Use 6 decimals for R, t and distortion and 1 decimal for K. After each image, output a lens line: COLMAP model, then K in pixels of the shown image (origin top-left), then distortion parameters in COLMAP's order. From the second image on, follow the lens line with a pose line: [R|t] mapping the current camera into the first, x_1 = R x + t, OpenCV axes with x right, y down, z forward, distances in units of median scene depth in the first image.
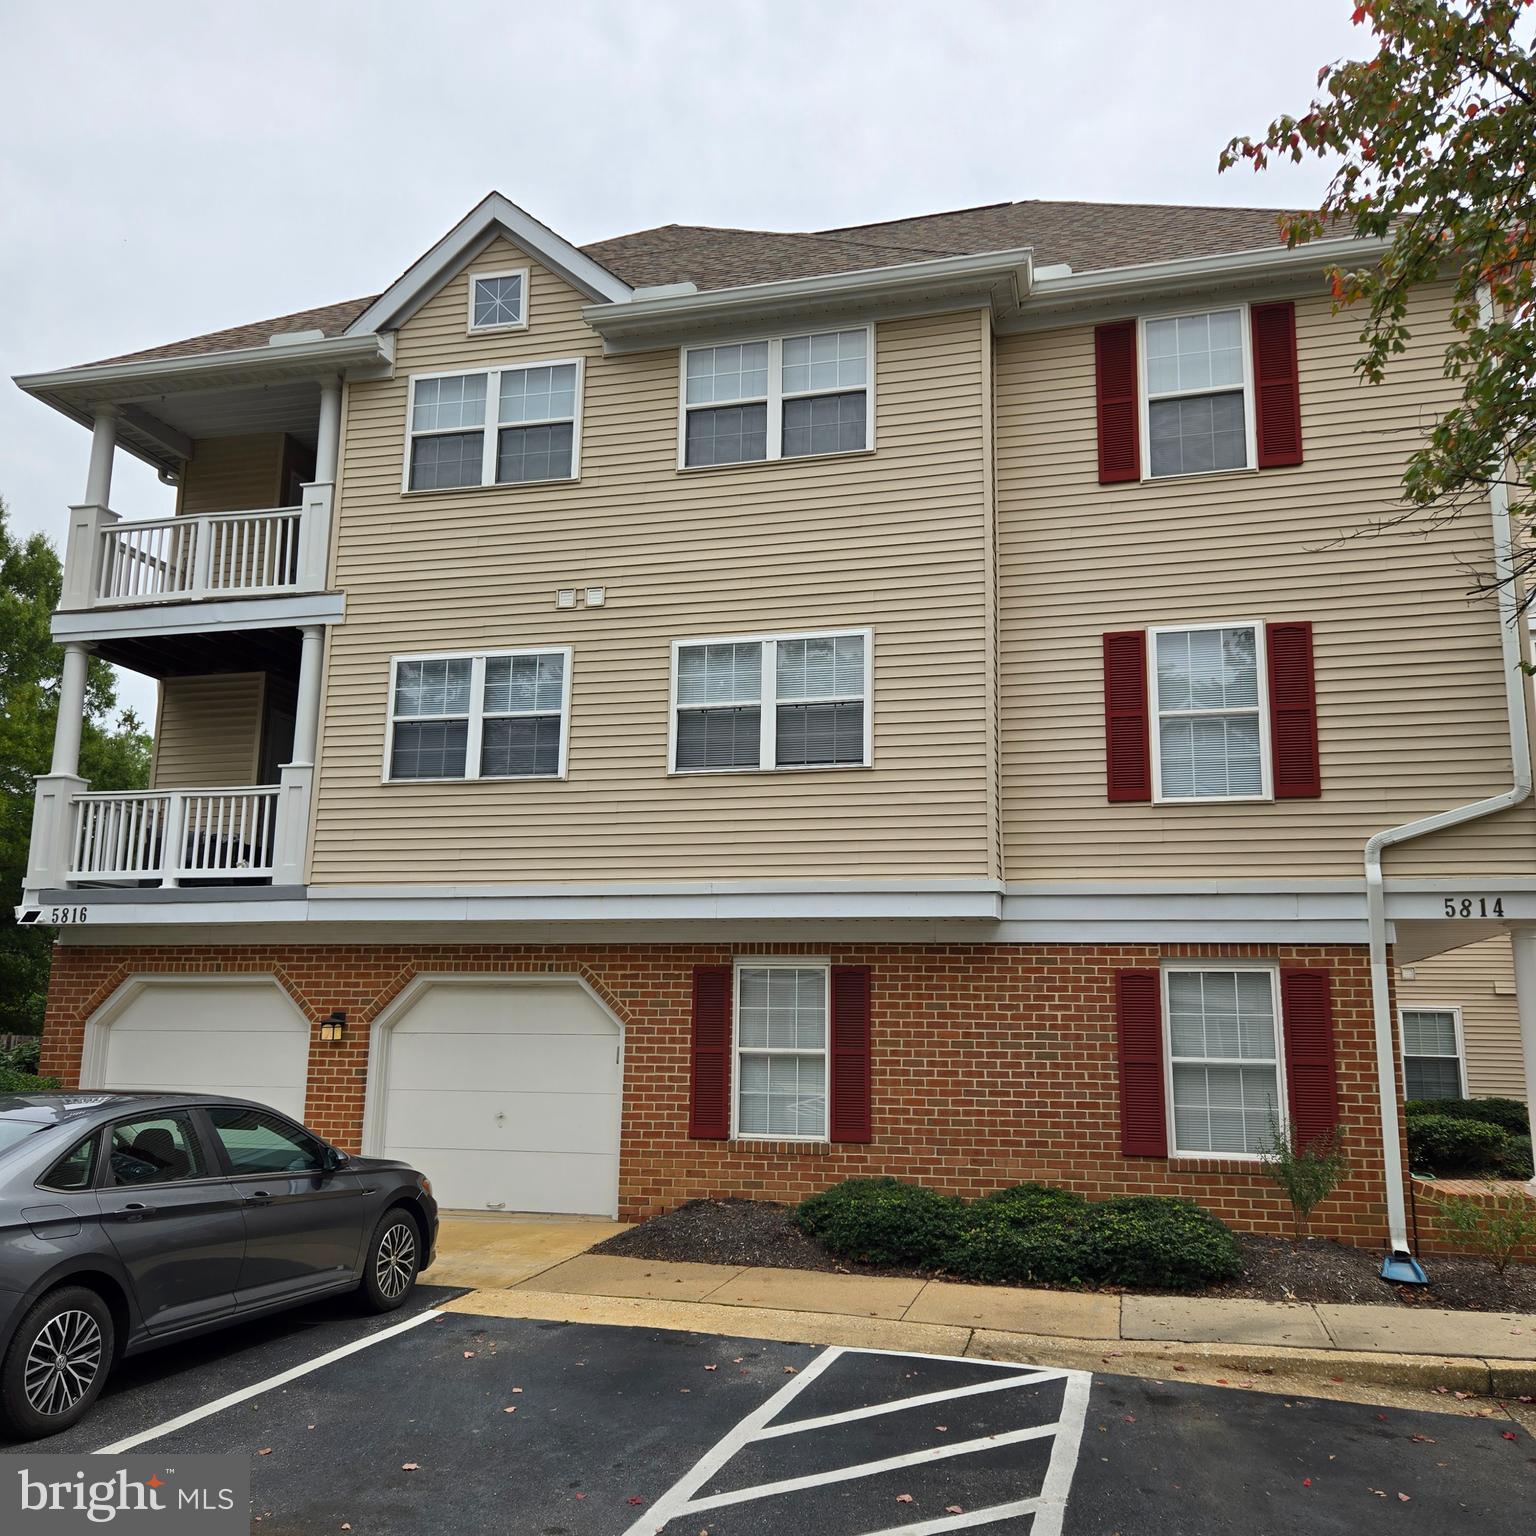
lens RADIAL K [[1387.6, 0, 765.7], [0, 1387.6, 770.3], [0, 0, 1]] dist [0.059091, -0.038276]
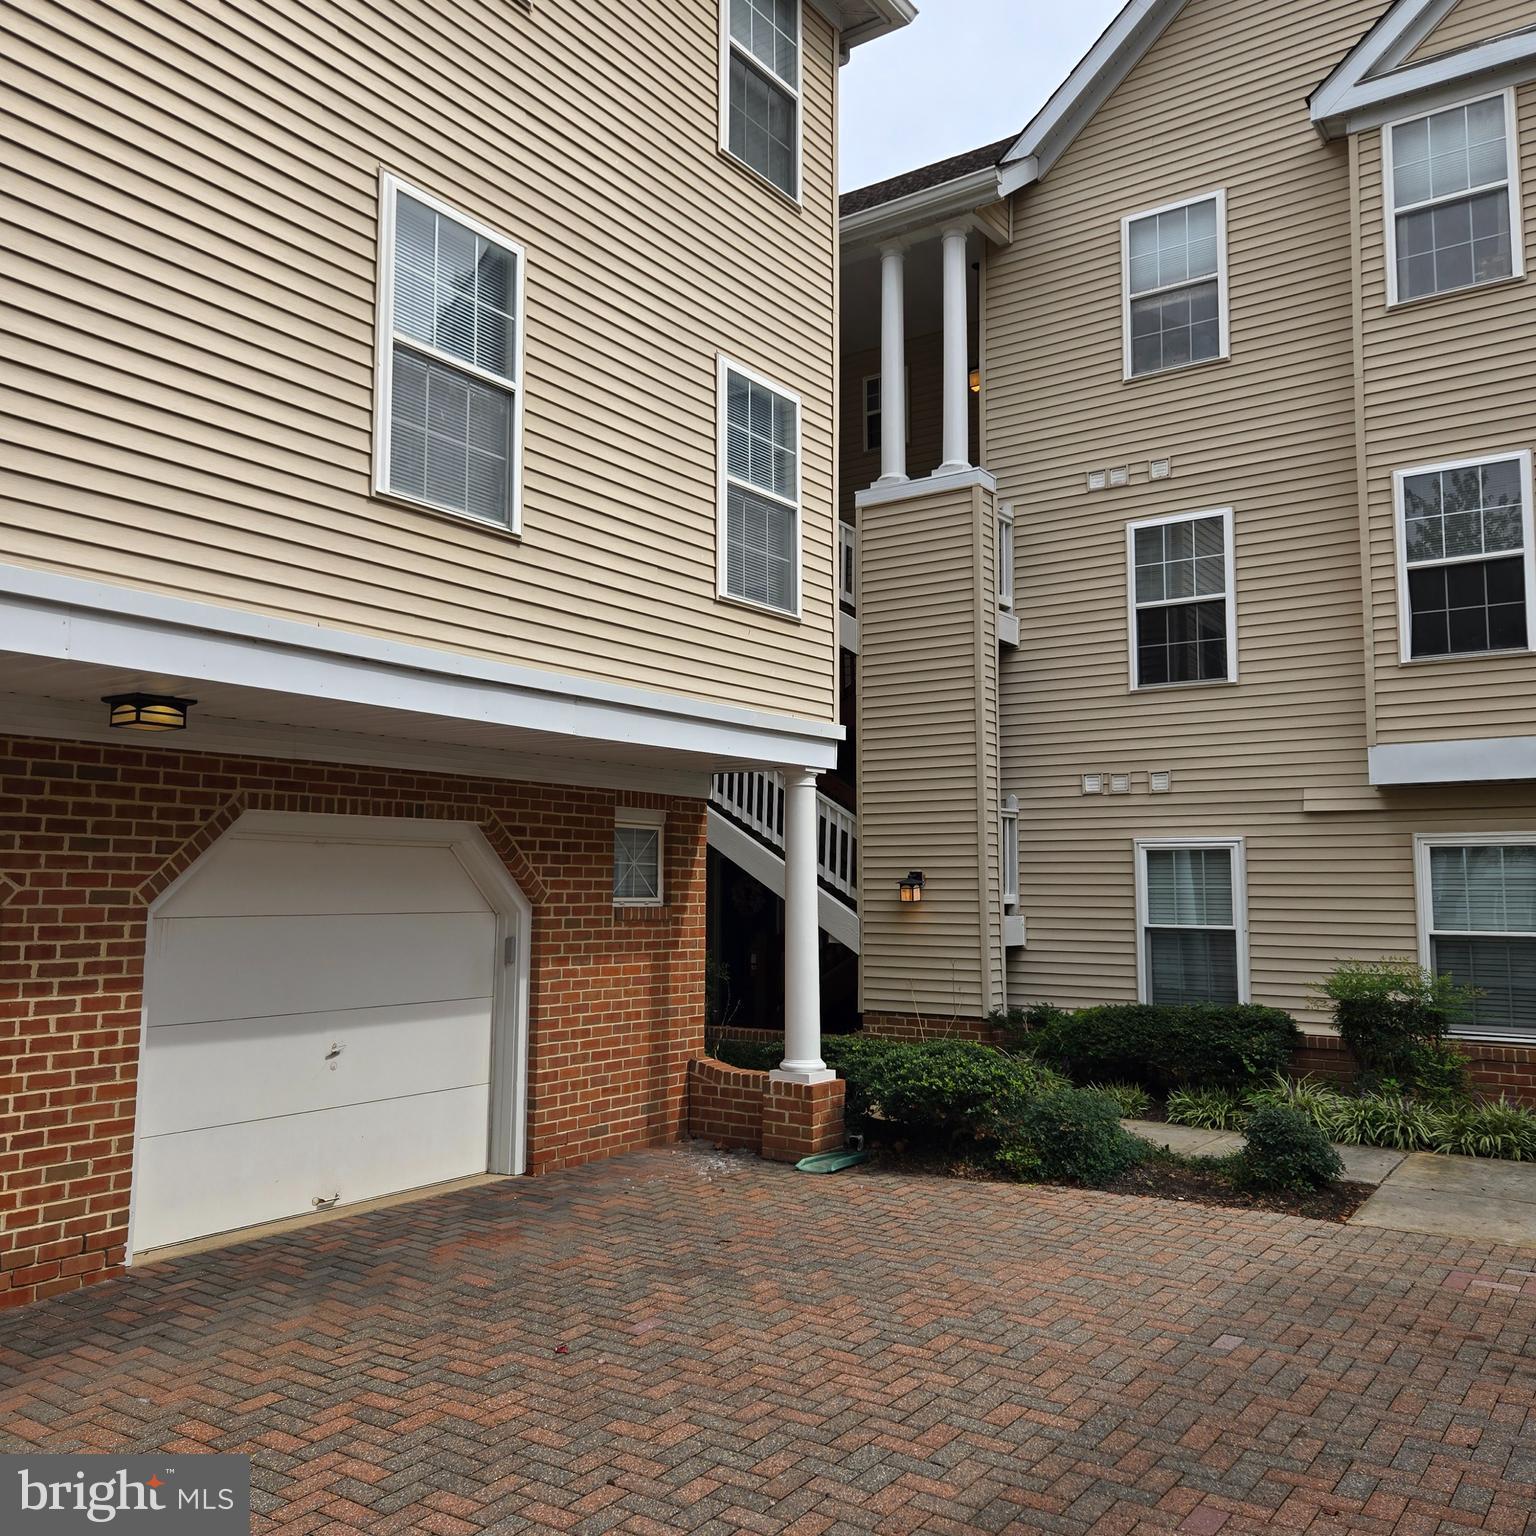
lens RADIAL K [[1387.6, 0, 766.6], [0, 1387.6, 759.0], [0, 0, 1]] dist [0.059091, -0.038276]
pose [[0.940830, -0.044380, -0.335961, 0.936307], [0.072790, 0.994713, 0.072440, 0.157560], [0.330970, -0.092608, 0.939086, 0.802882]]
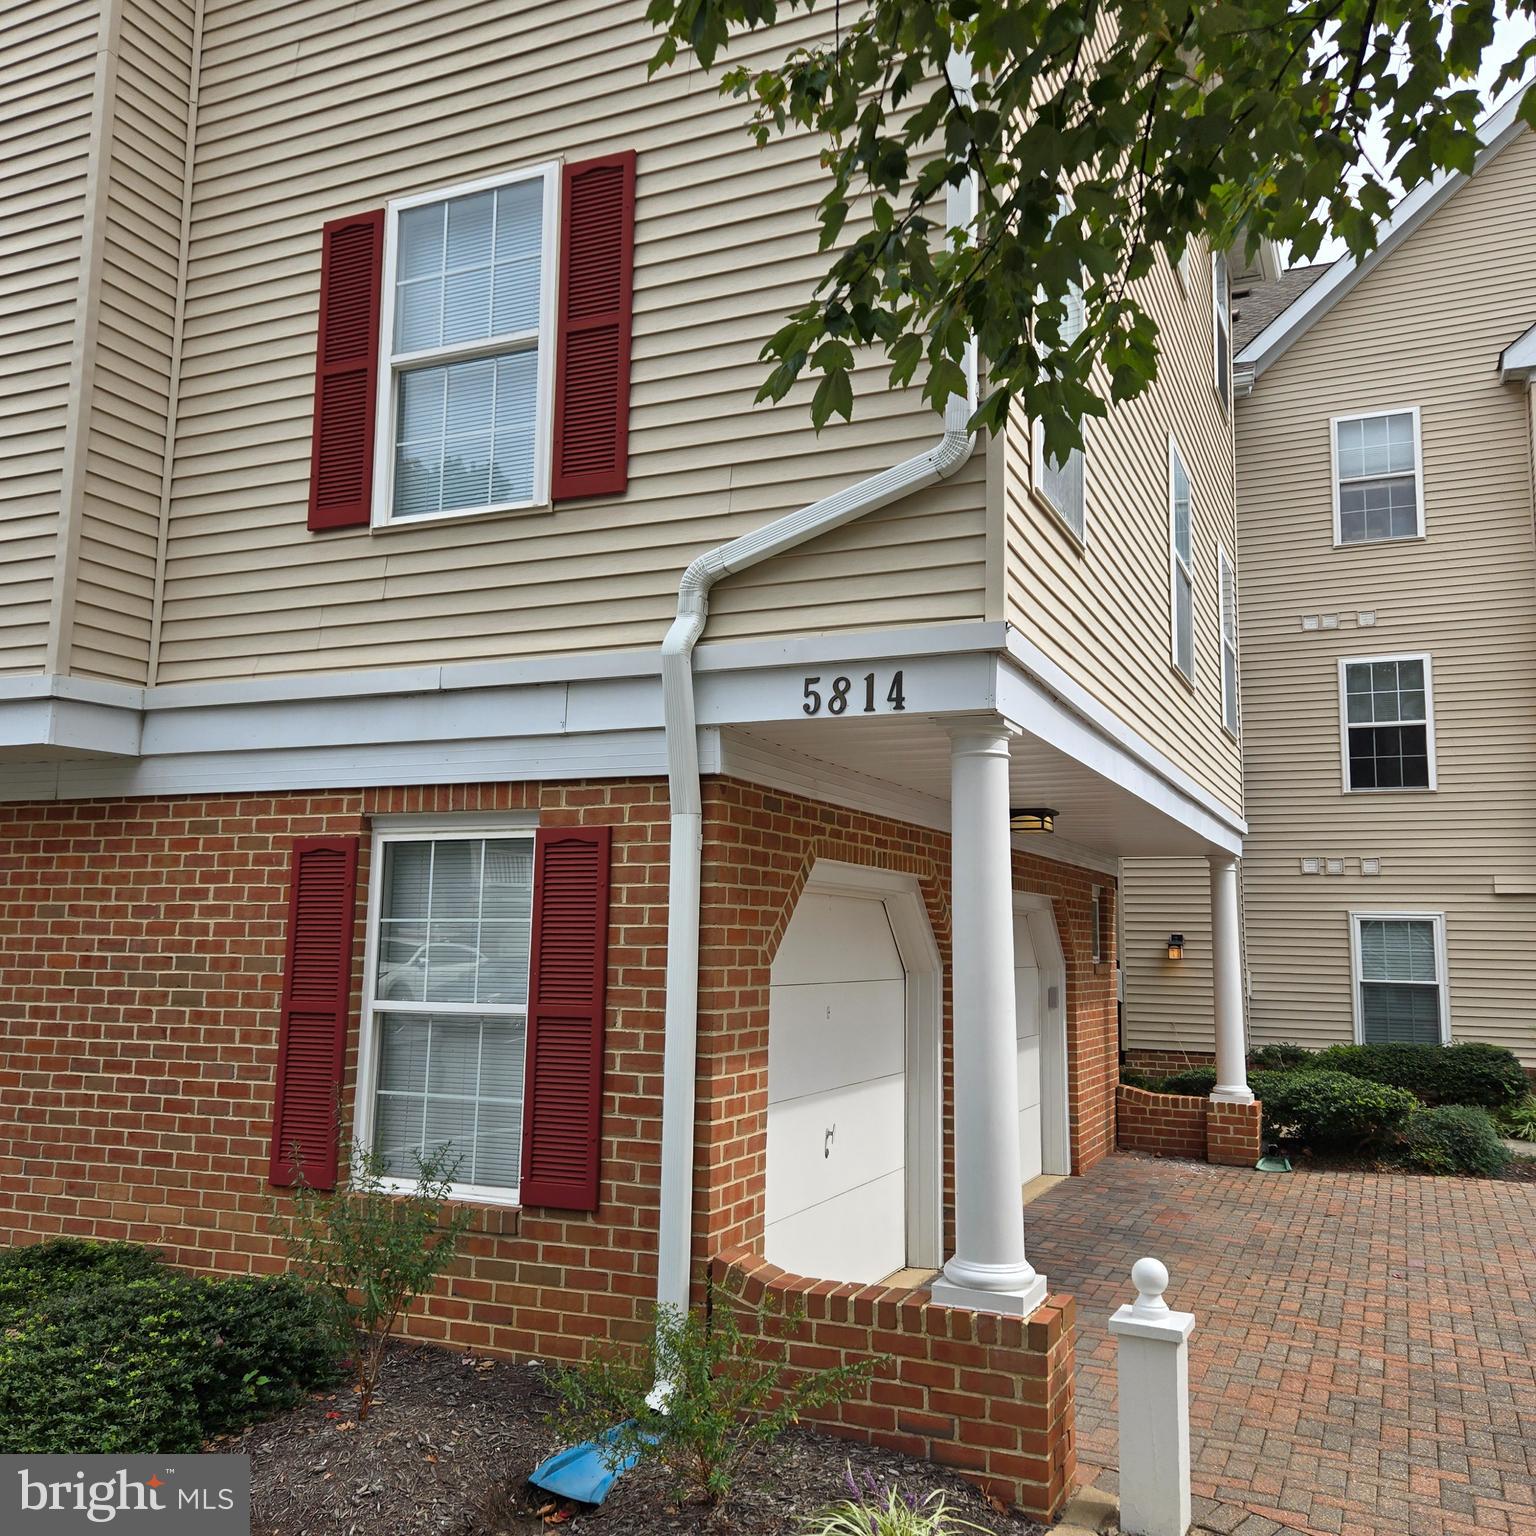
lens RADIAL K [[1387.6, 0, 795.3], [0, 1387.6, 762.1], [0, 0, 1]] dist [0.059091, -0.038276]
pose [[0.988869, -0.019351, -0.147523, 0.520064], [0.027187, 0.998314, 0.051292, 0.090444], [0.146282, -0.054732, 0.987728, 0.496547]]
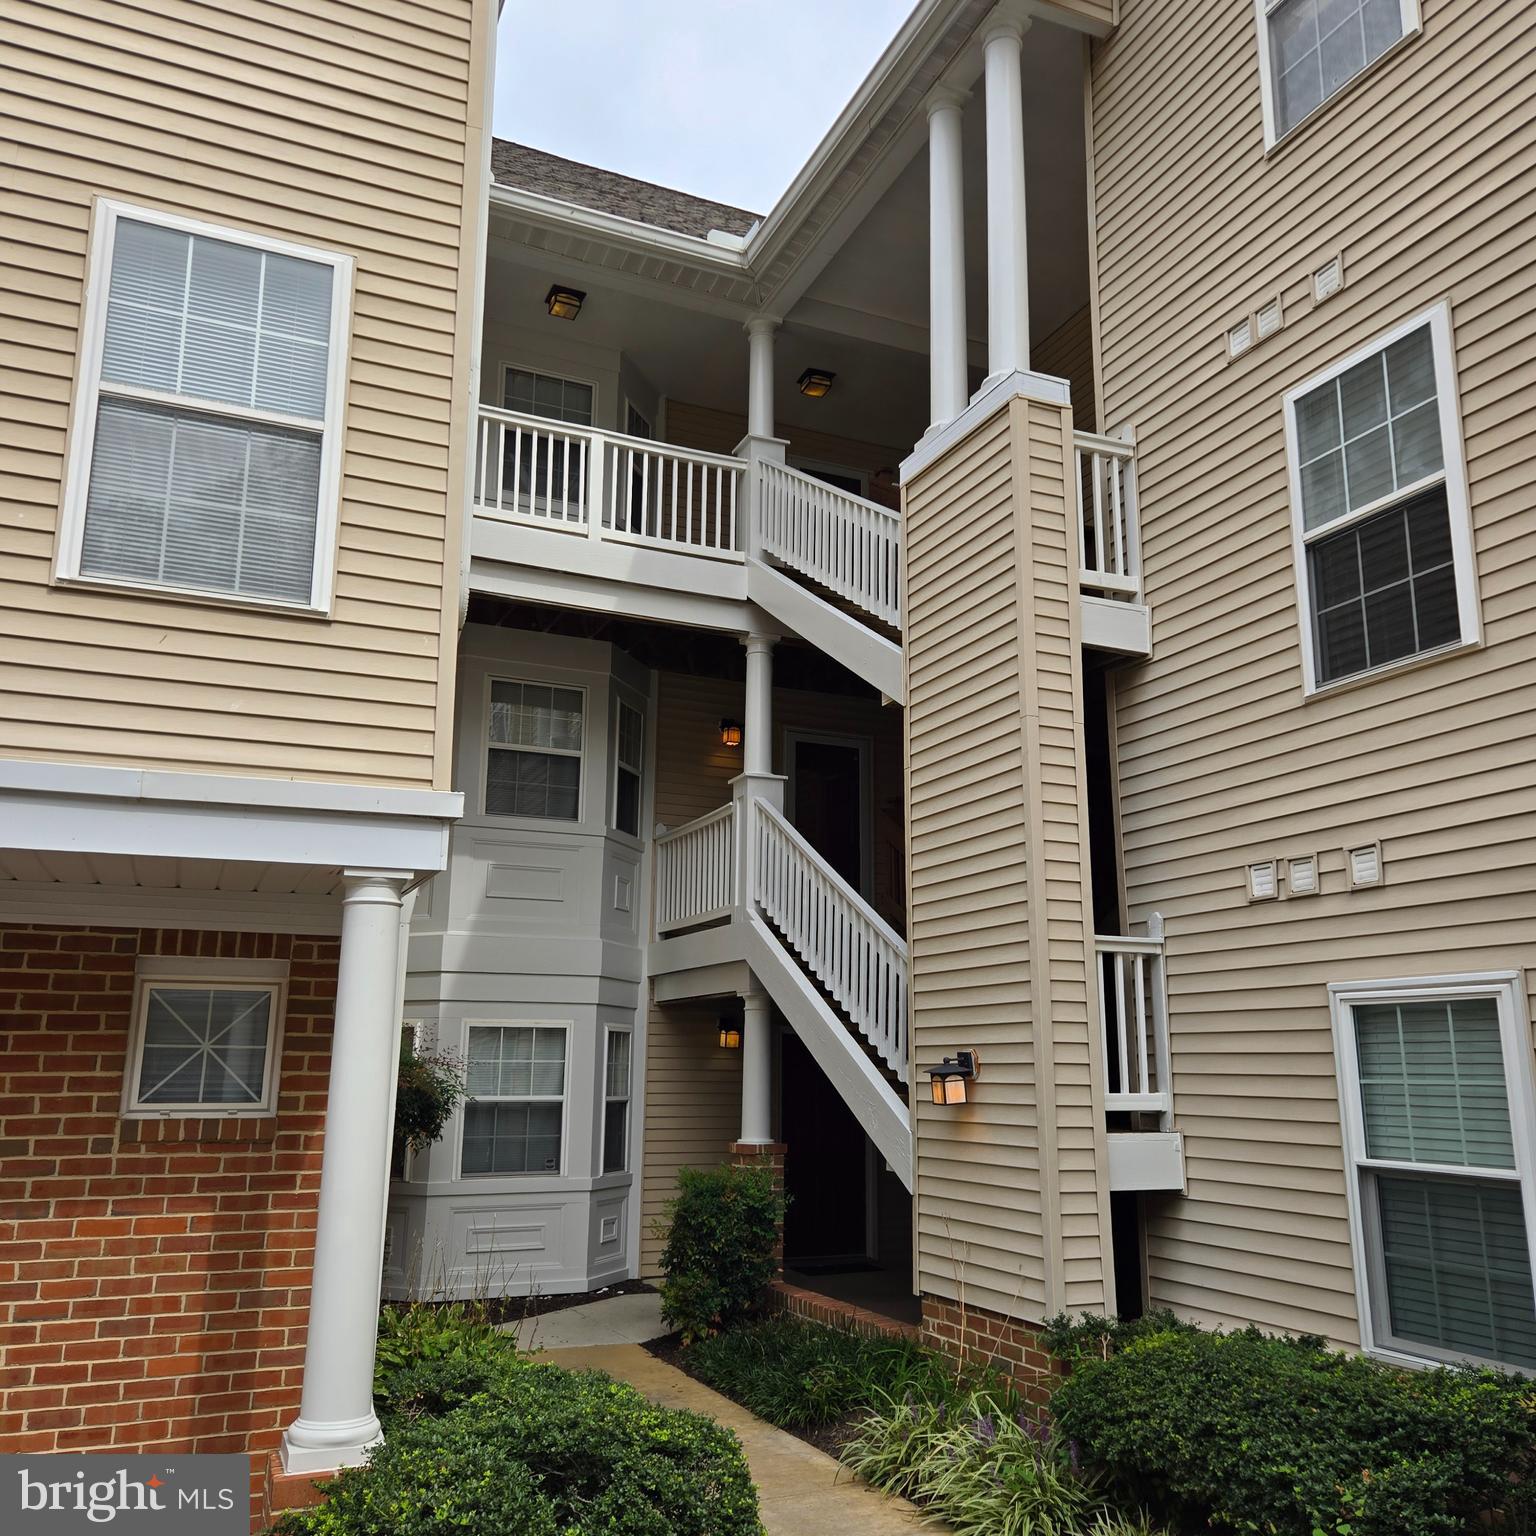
lens RADIAL K [[1387.6, 0, 773.0], [0, 1387.6, 775.6], [0, 0, 1]] dist [0.059091, -0.038276]
pose [[0.631578, -0.175596, -0.755166, 1.124336], [0.149114, 0.983342, -0.103942, 0.260084], [0.760838, -0.046958, 0.647241, 1.375288]]
